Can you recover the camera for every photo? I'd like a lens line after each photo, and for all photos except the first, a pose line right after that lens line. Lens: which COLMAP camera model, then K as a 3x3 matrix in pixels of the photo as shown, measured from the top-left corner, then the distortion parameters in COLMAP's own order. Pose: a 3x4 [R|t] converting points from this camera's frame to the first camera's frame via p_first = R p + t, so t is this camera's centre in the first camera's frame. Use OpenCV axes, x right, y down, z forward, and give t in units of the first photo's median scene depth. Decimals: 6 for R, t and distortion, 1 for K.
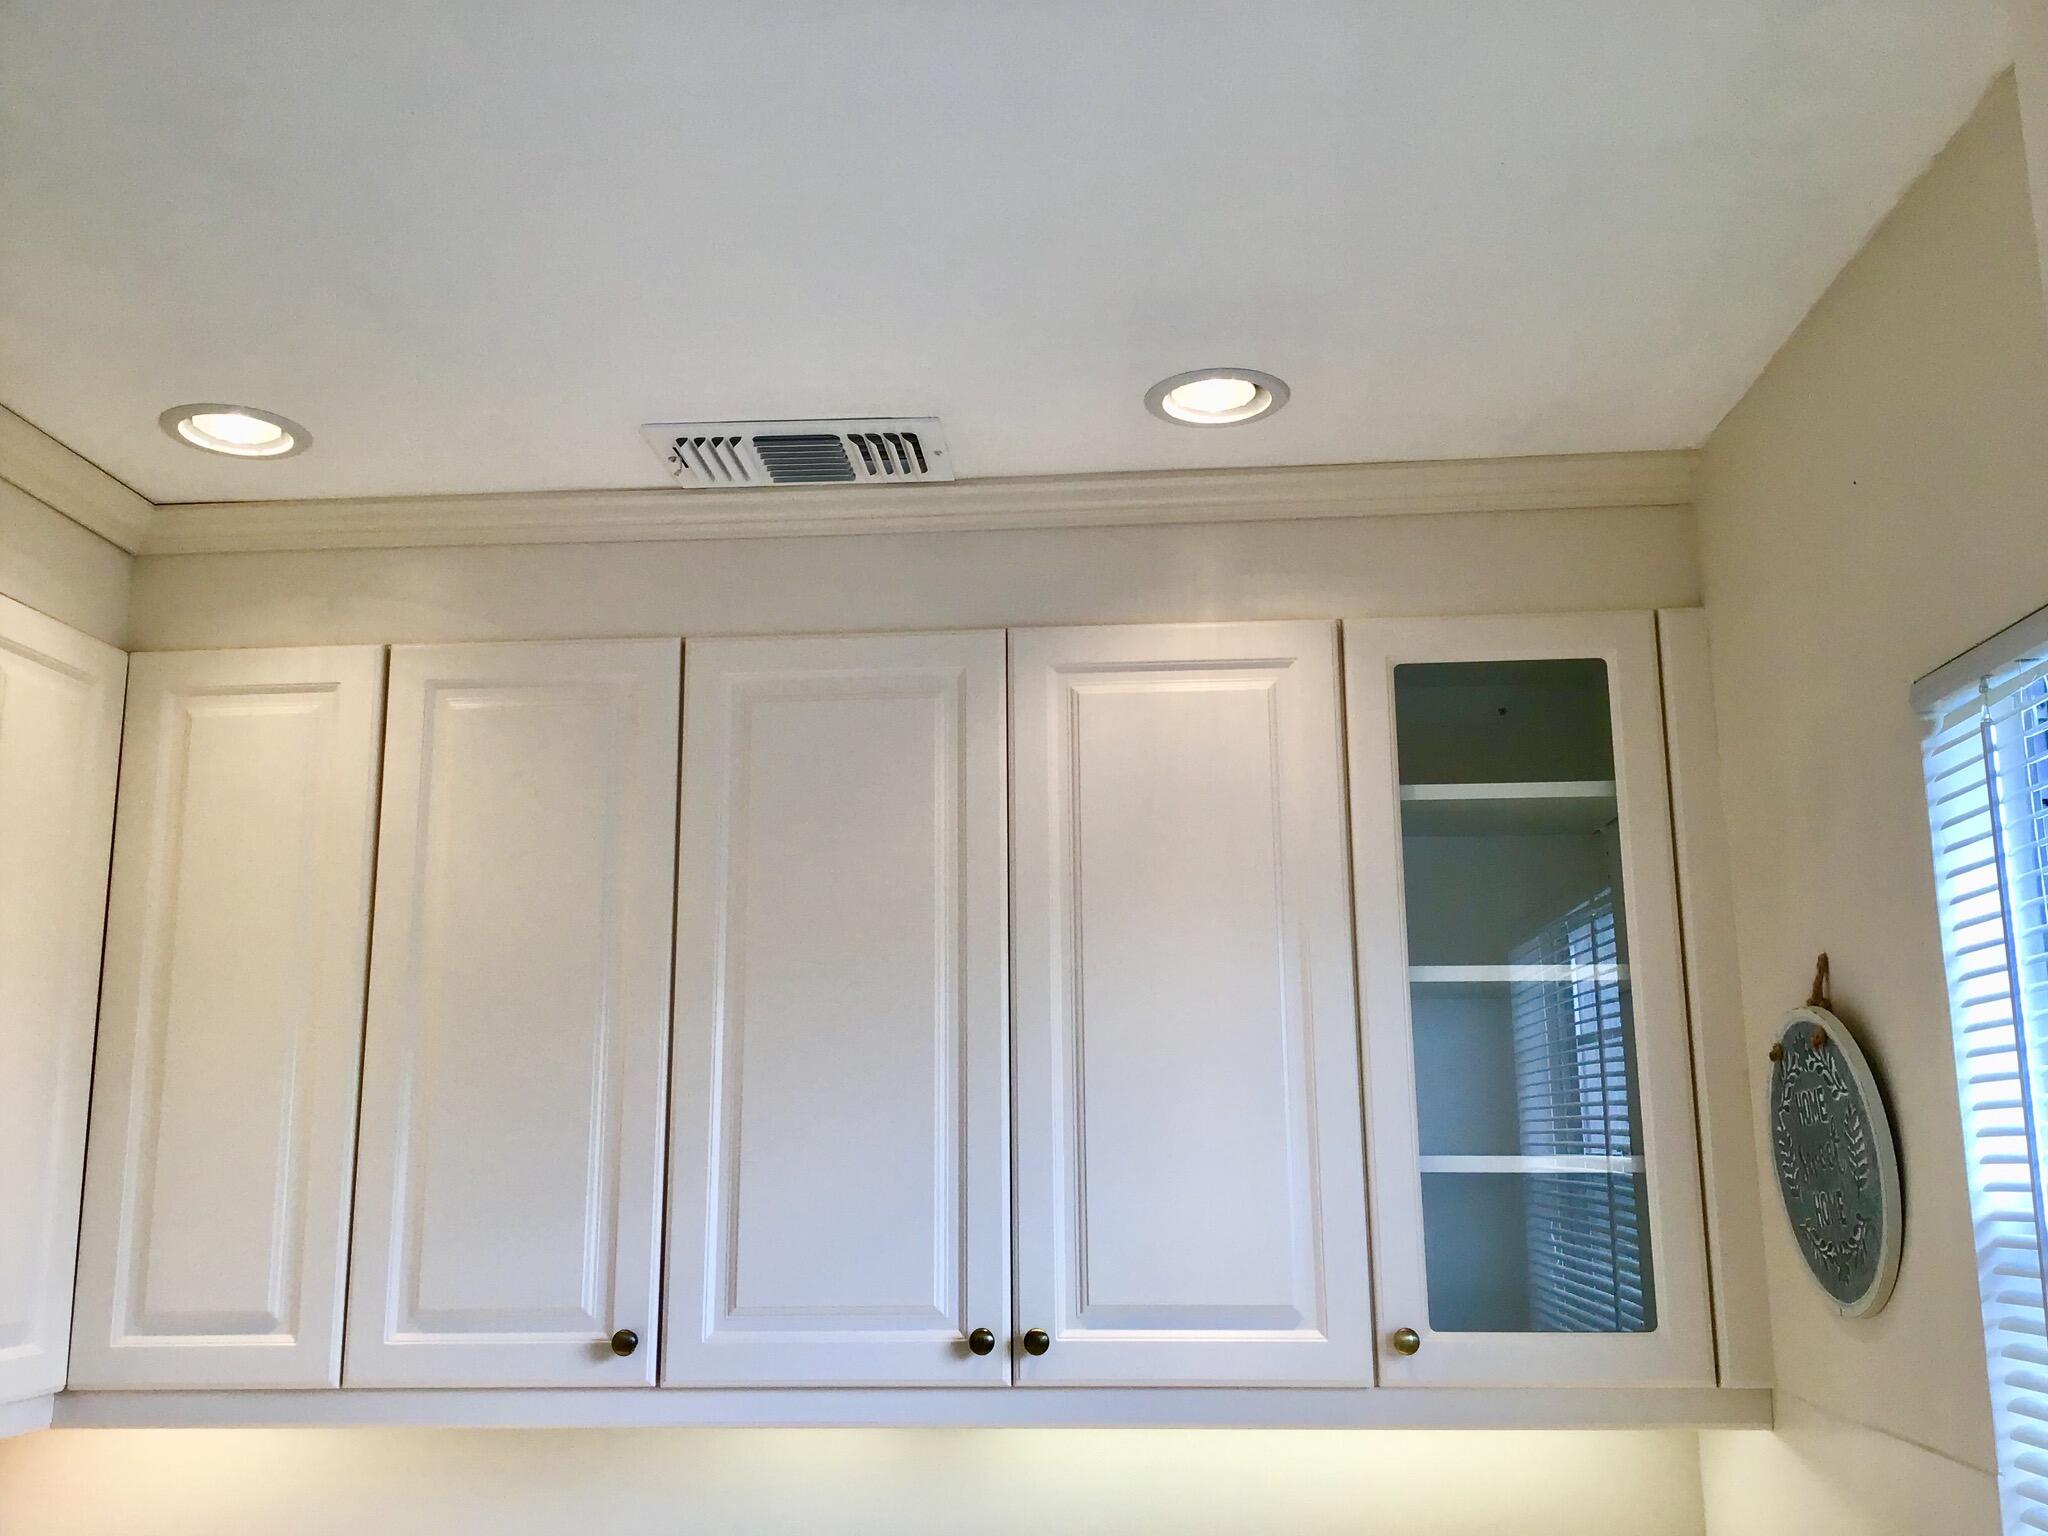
lens RADIAL K [[1852.5, 0, 1023.4], [0, 1852.5, 723.5], [0, 0, 1]] dist [0.122161, -0.243025]
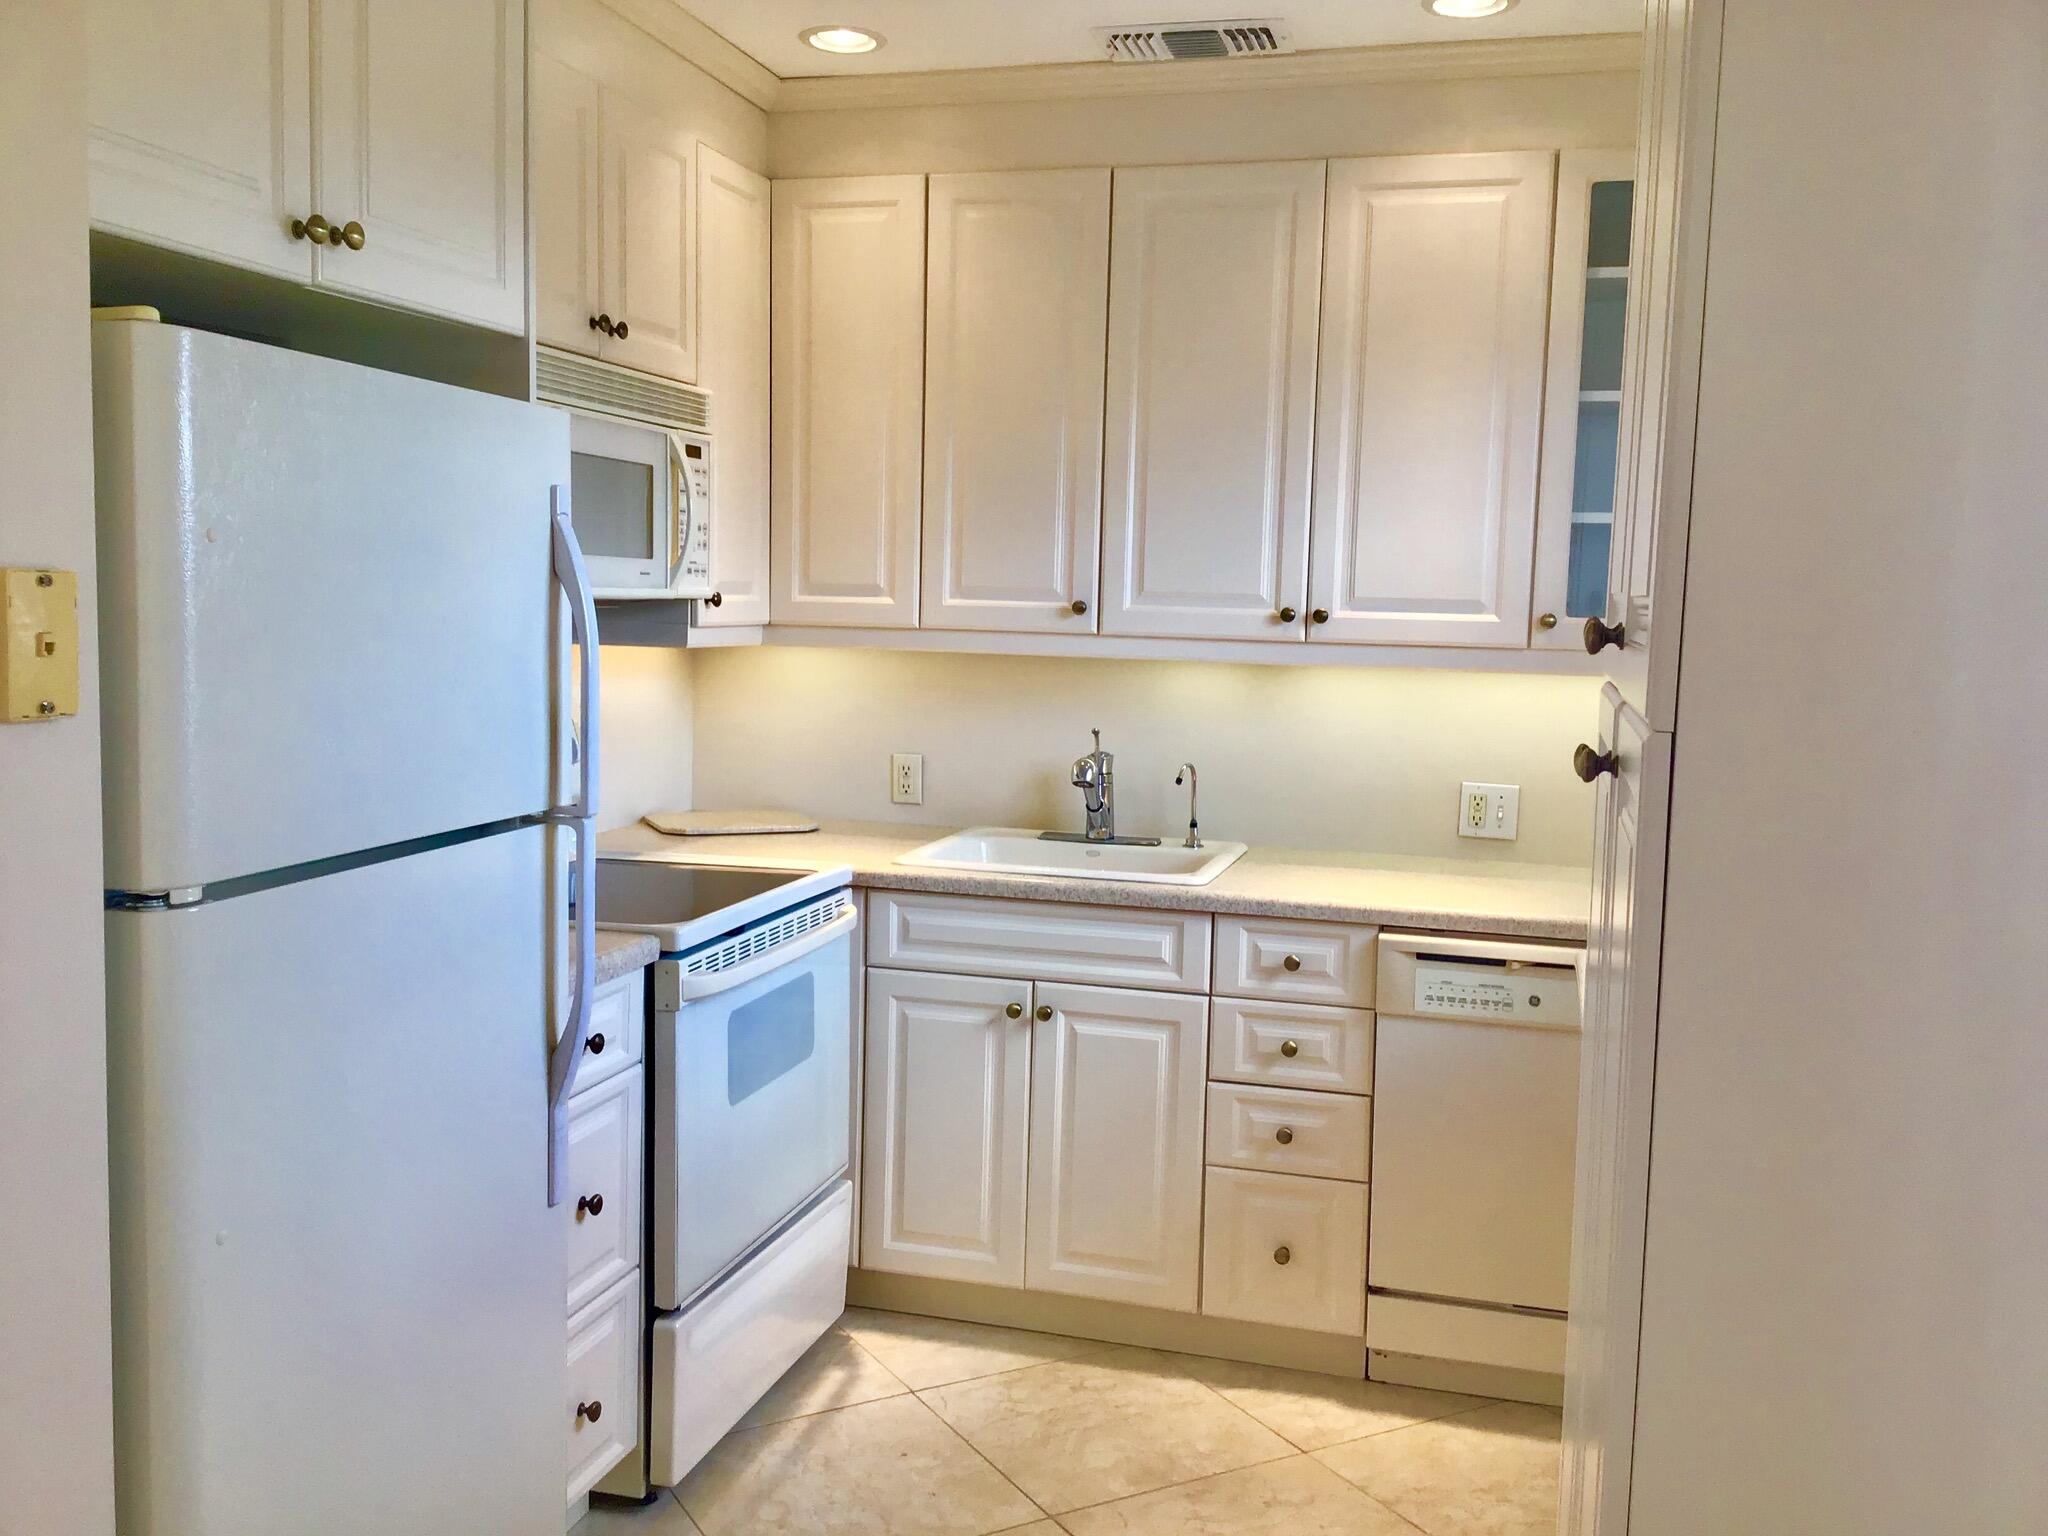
lens RADIAL K [[1843.8, 0, 1024.0], [0, 1843.8, 768.0], [0, 0, 1]] dist [0.132841, -0.226759]
pose [[0.980195, 0.053890, -0.190562, 0.067994], [0.009302, 0.948672, 0.316125, -0.066891], [0.197817, -0.311637, 0.929382, -0.623982]]
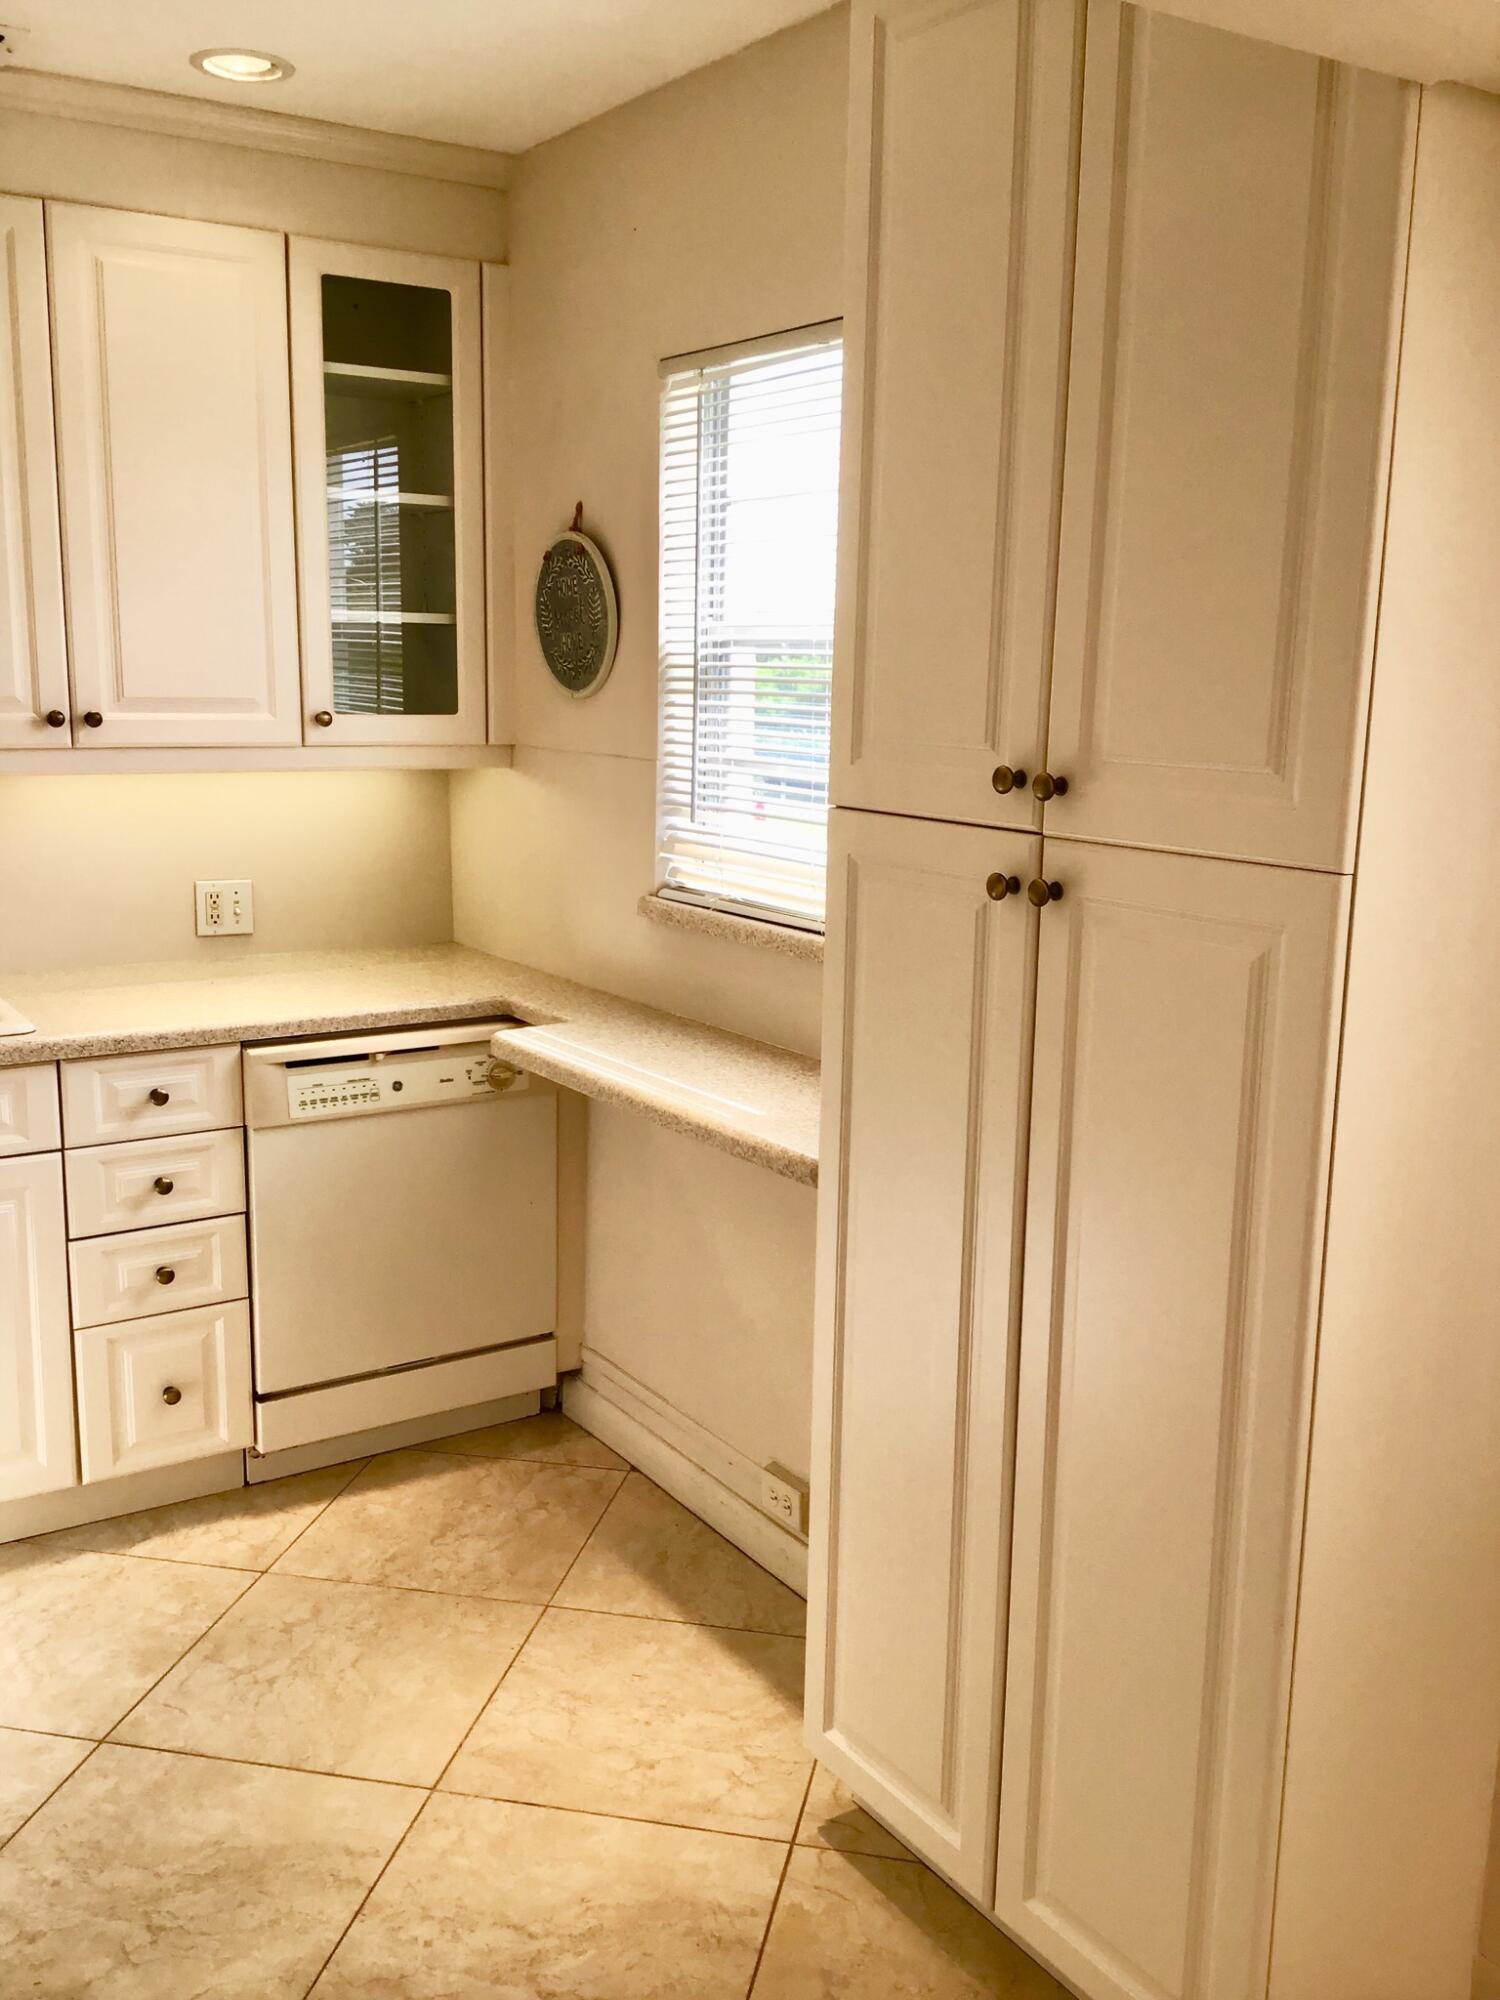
lens RADIAL K [[1800.6, 0, 752.1], [0, 1800.6, 1014.3], [0, 0, 1]] dist [0.132841, -0.226759]
pose [[0.800785, -0.097247, 0.591005, -0.456909], [-0.155575, 0.919092, 0.362029, -0.072306], [-0.578394, -0.381854, 0.720866, -0.473703]]
